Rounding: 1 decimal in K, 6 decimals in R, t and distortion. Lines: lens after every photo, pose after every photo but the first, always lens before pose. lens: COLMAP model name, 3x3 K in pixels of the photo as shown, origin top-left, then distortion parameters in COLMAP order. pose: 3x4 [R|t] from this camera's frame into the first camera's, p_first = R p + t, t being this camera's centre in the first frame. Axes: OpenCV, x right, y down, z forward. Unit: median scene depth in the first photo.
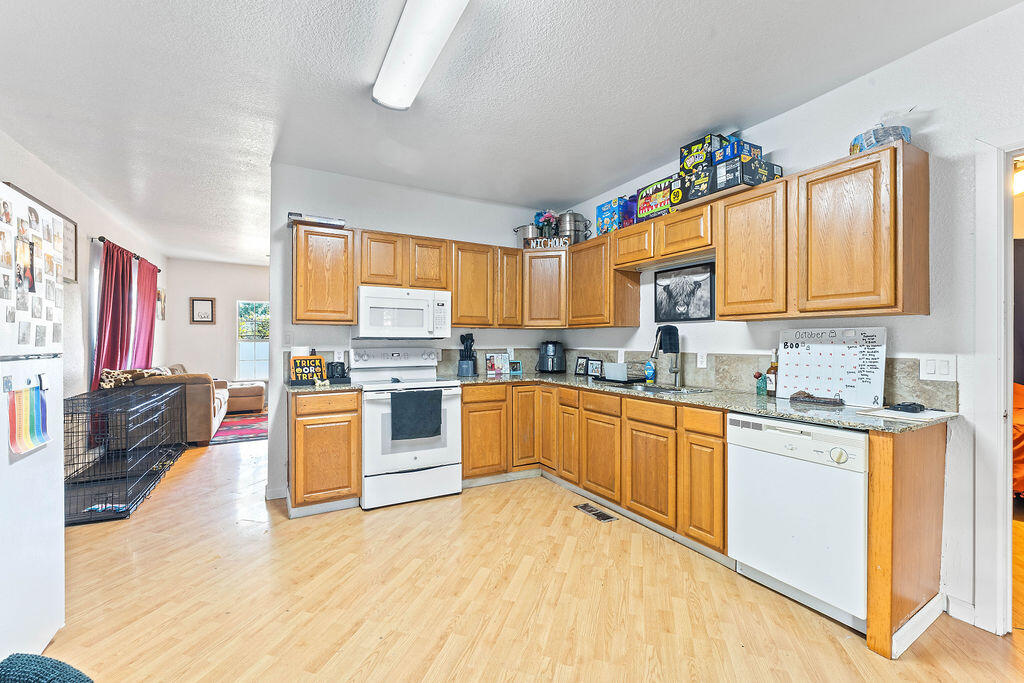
lens RADIAL K [[422.8, 0, 512.0], [0, 422.8, 341.5], [0, 0, 1]] dist [-0.000250, -0.000021]
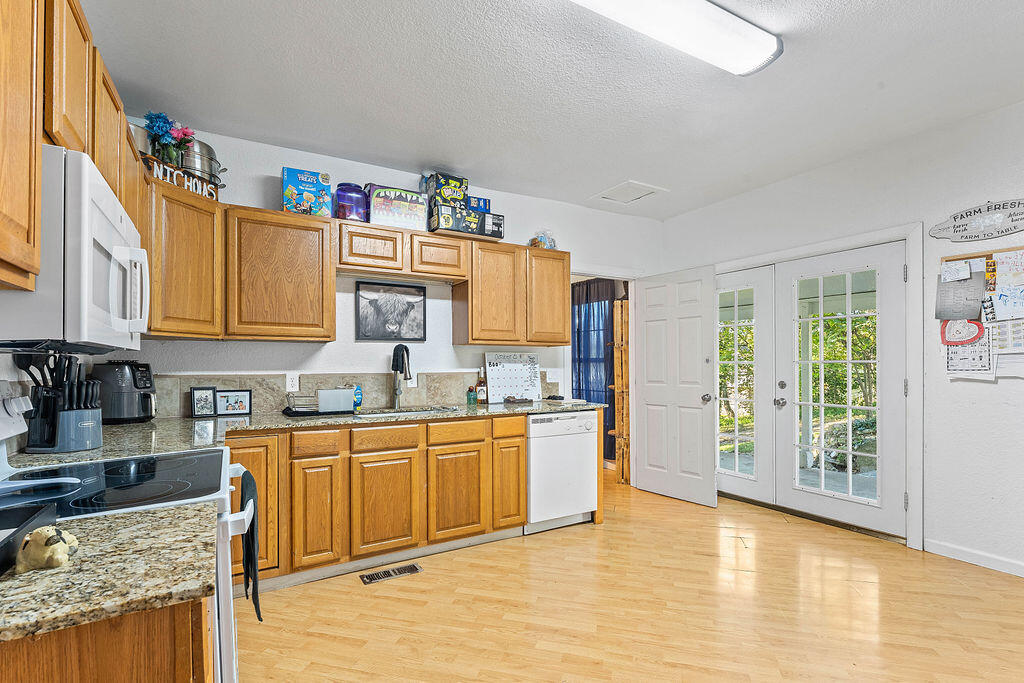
lens RADIAL K [[472.2, 0, 509.6], [0, 472.2, 362.6], [0, 0, 1]] dist [0.001633, 0.000111]
pose [[0.001363, 0.000869, 0.999999, -0.761282], [0.002700, 0.999996, -0.000873, 0.004556], [-0.999995, 0.002701, 0.001360, 0.837354]]
